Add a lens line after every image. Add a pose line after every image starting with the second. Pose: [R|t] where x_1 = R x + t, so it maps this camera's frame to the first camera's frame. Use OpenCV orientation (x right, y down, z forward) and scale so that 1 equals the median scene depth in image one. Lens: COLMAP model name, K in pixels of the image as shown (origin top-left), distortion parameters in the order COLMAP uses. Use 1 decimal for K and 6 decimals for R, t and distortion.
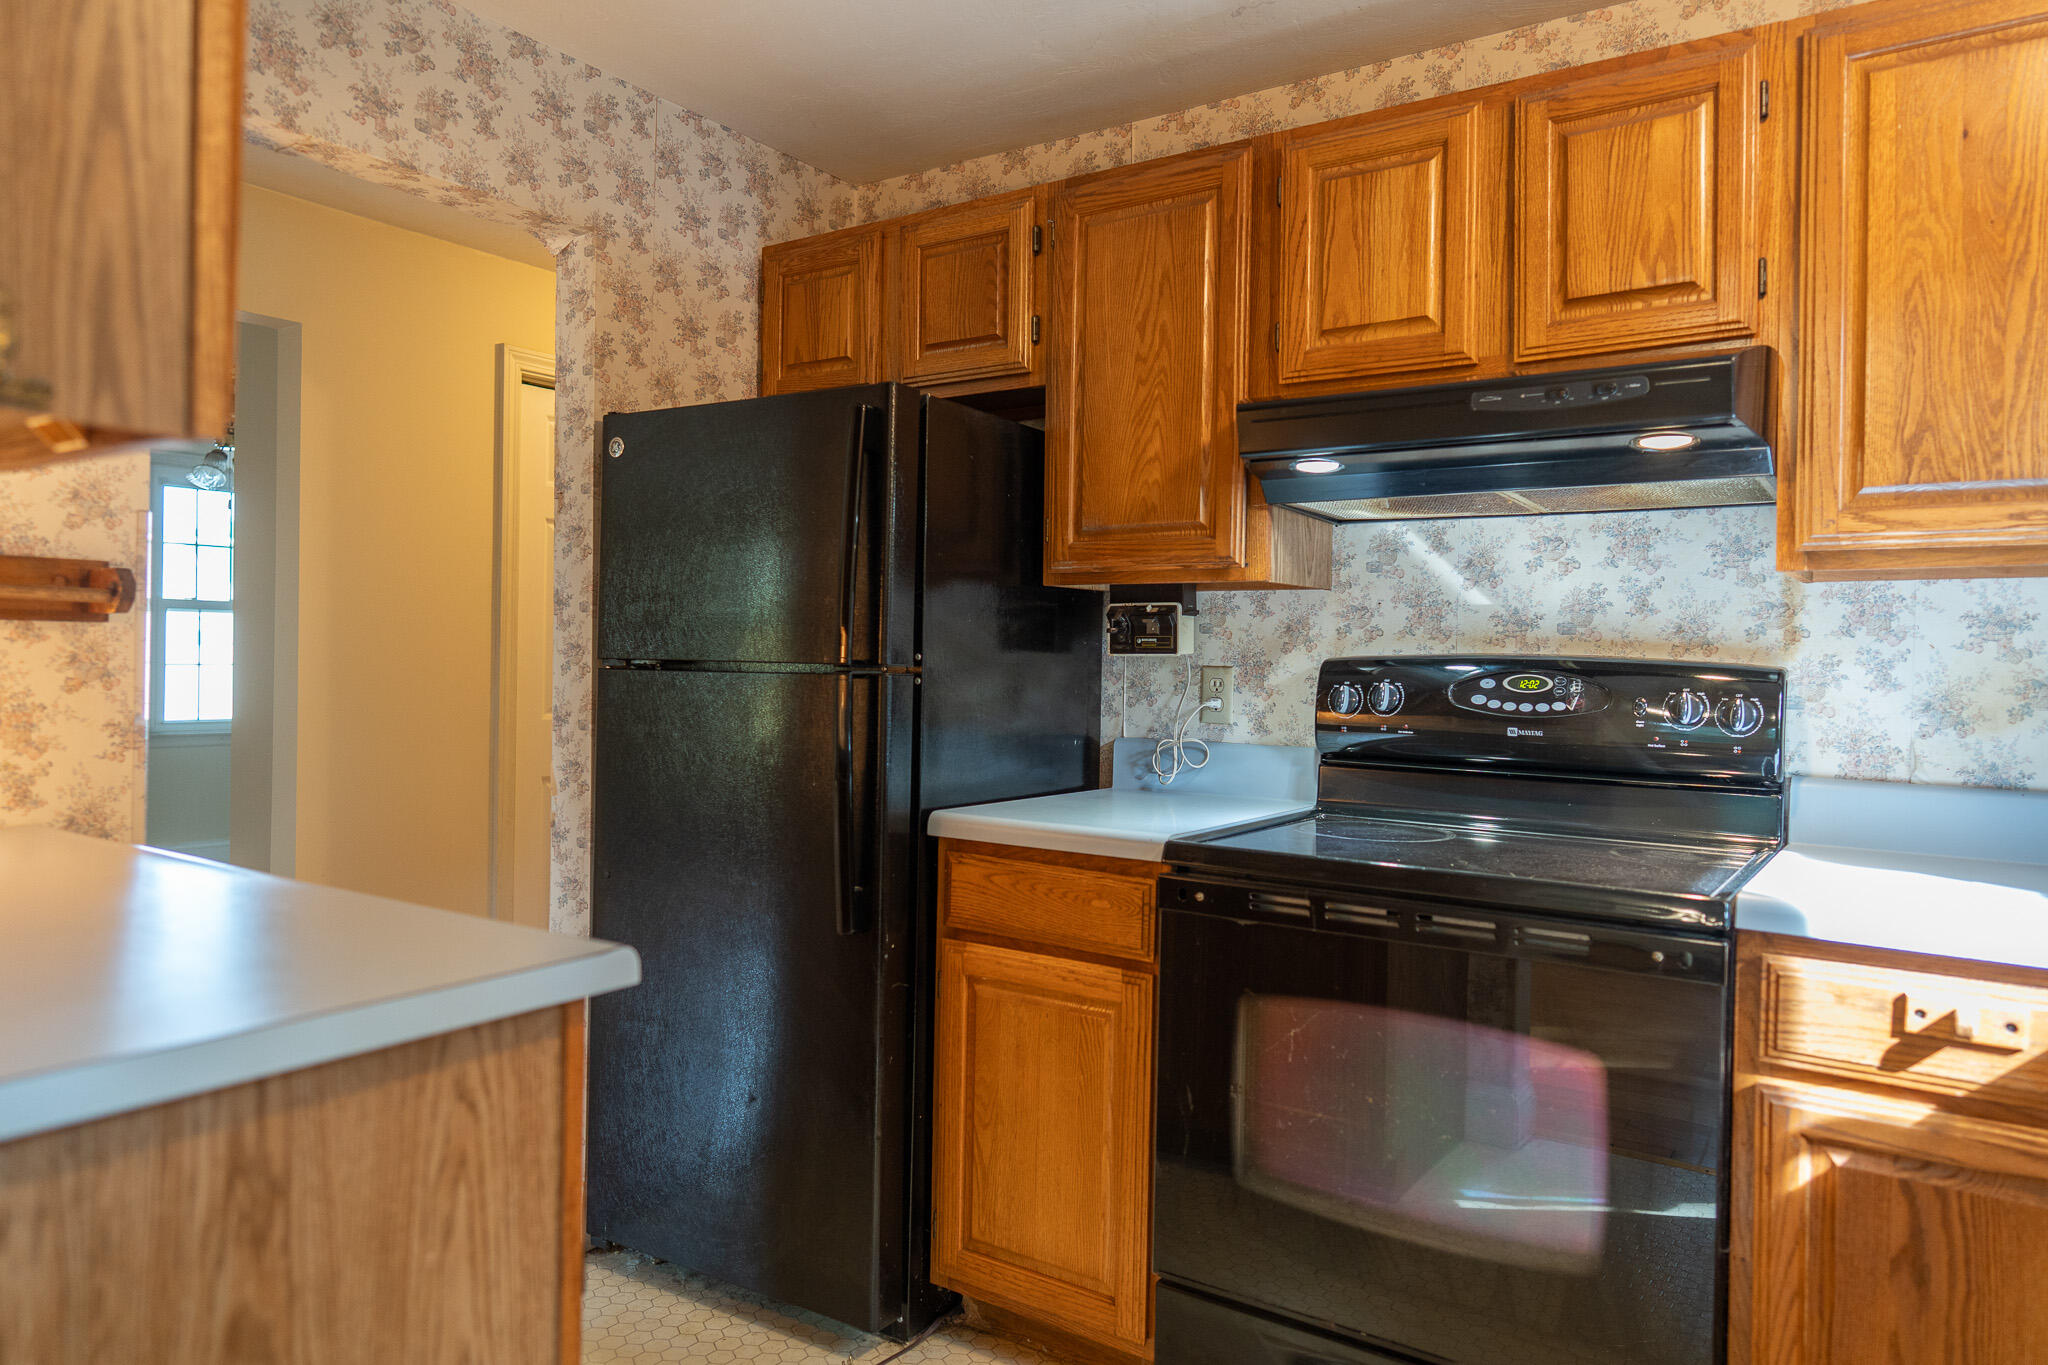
lens RADIAL K [[1332.3, 0, 1024.7], [0, 1332.3, 679.5], [0, 0, 1]] dist [-0.020917, -0.001579]
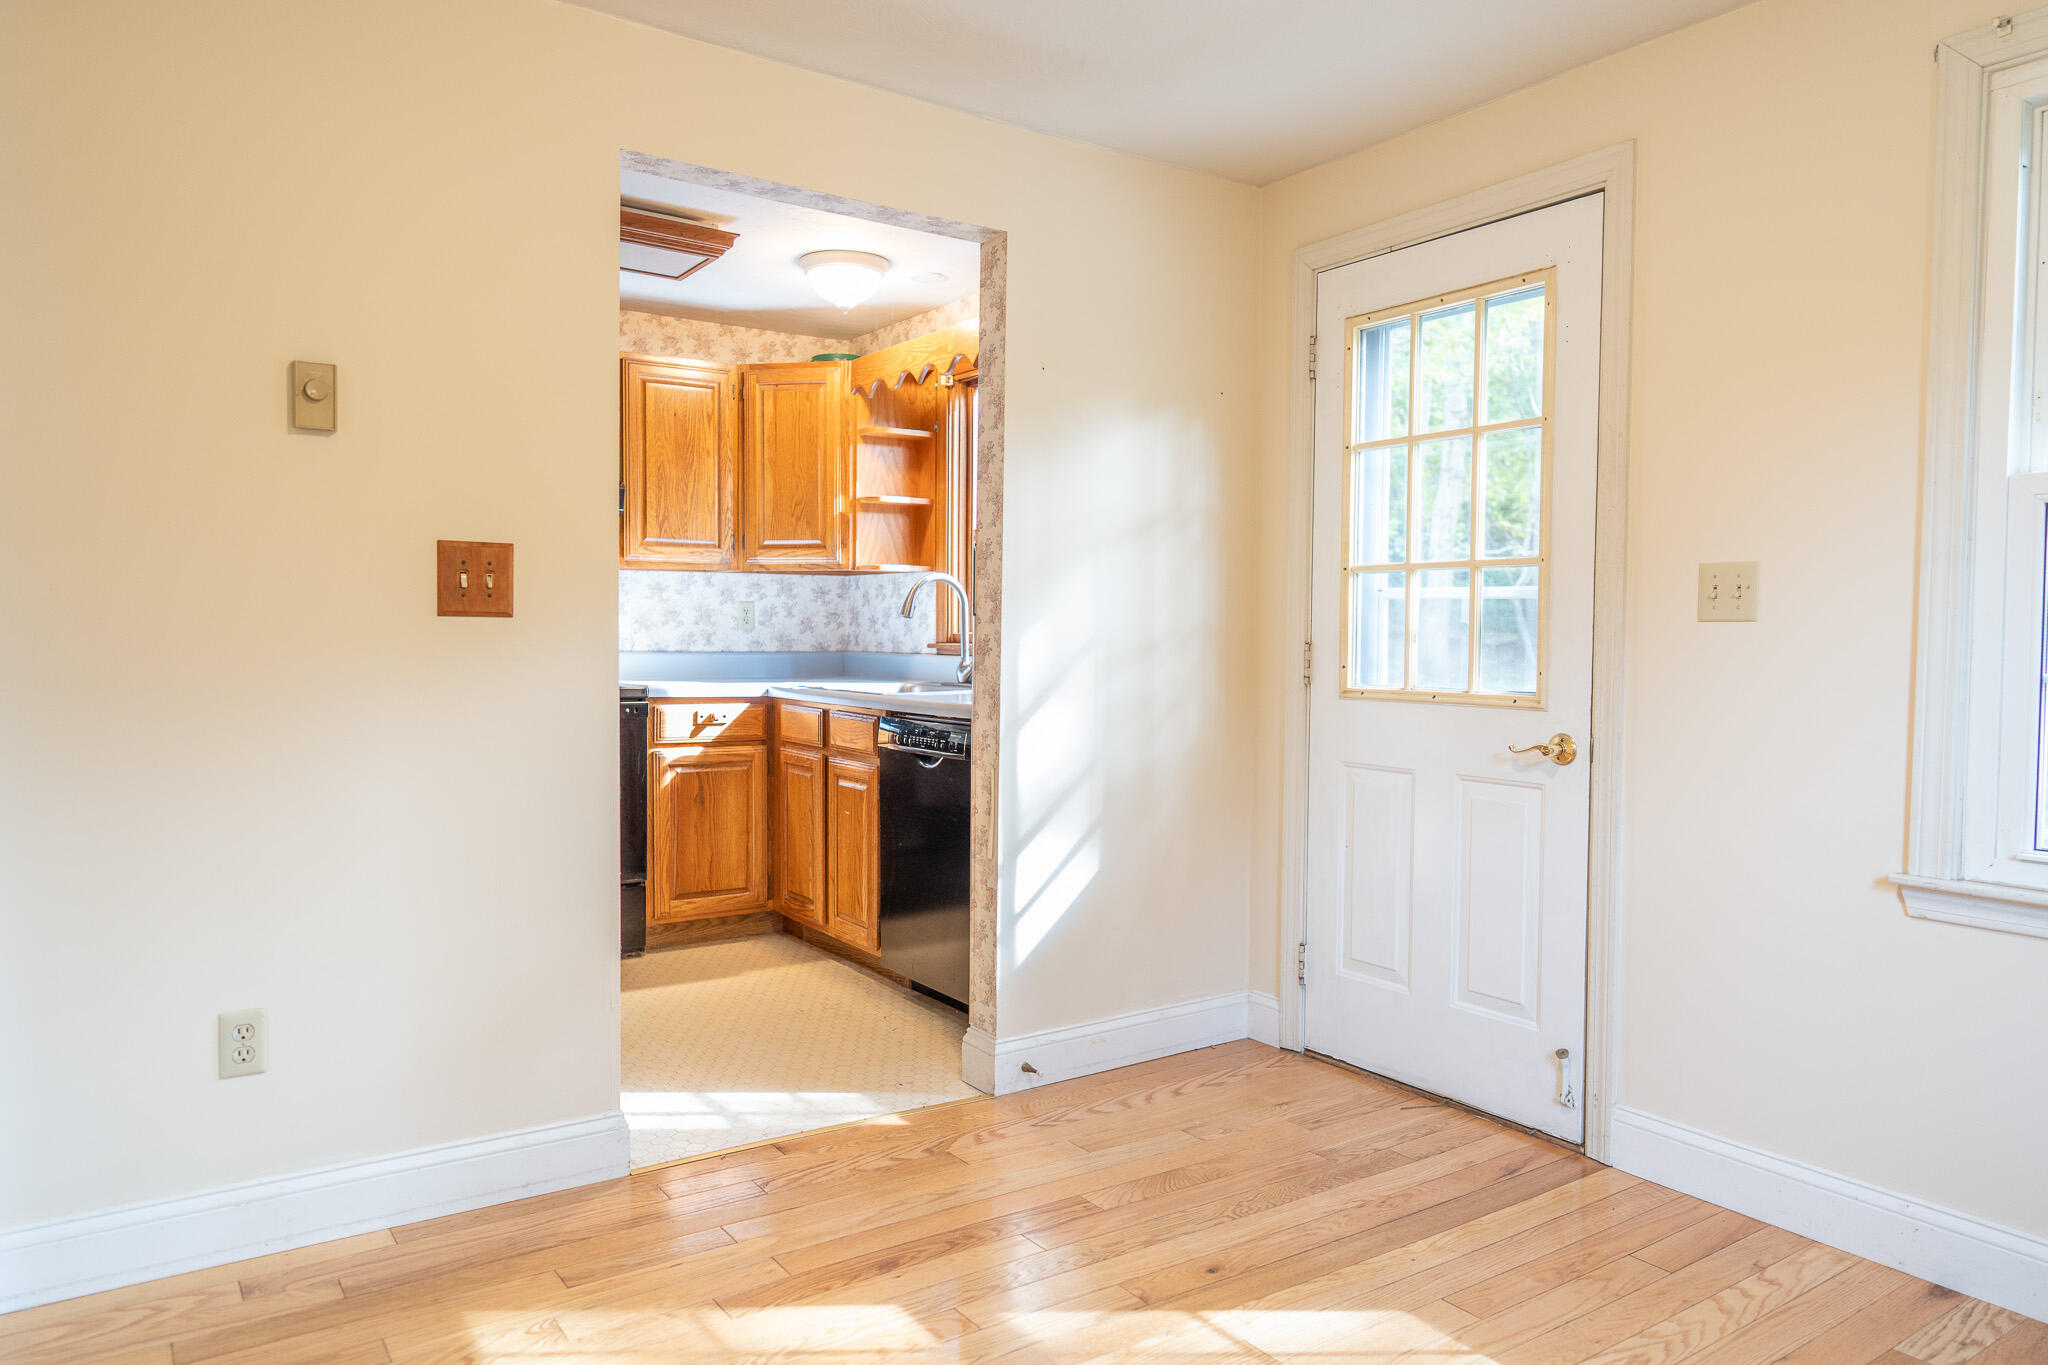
lens RADIAL K [[1332.3, 0, 1024.1], [0, 1332.3, 682.3], [0, 0, 1]] dist [-0.020917, -0.001579]
pose [[0.360249, -0.052525, 0.931376, -1.868649], [0.007587, 0.998546, 0.053378, 0.010104], [-0.932825, -0.012163, 0.360123, -0.799084]]
